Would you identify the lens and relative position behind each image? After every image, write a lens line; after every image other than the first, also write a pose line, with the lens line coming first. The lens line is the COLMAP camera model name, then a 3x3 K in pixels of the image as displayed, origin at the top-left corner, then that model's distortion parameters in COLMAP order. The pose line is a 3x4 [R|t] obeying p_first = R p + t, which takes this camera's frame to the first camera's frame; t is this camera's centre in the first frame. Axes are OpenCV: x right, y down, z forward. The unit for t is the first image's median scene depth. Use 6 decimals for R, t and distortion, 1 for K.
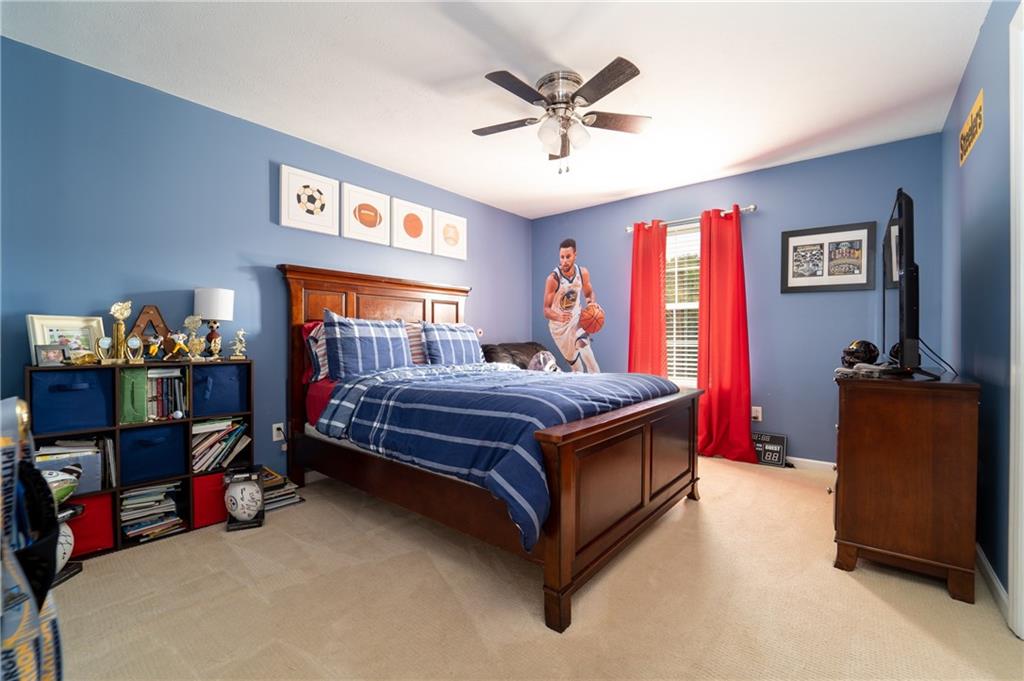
lens RADIAL K [[424.4, 0, 517.9], [0, 424.4, 342.7], [0, 0, 1]] dist [-0.000552, -0.000058]
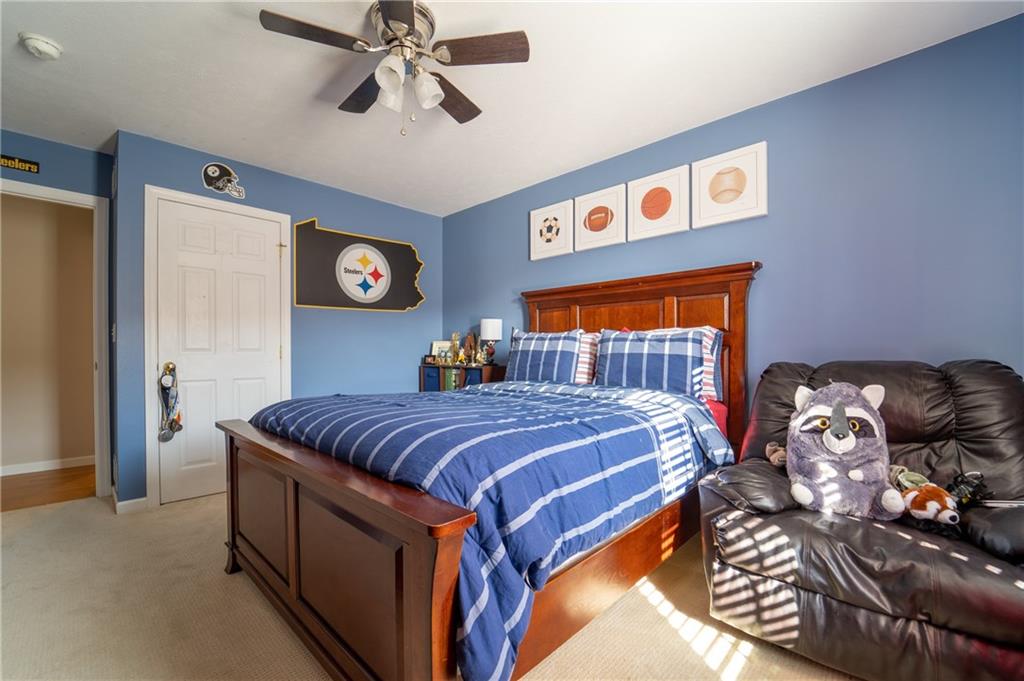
lens RADIAL K [[424.4, 0, 517.9], [0, 424.4, 342.7], [0, 0, 1]] dist [-0.000552, -0.000058]
pose [[-0.066620, -0.006832, -0.997755, 0.635195], [-0.000026, 0.999977, -0.006846, -0.023917], [0.997778, -0.000430, -0.066619, 0.961170]]
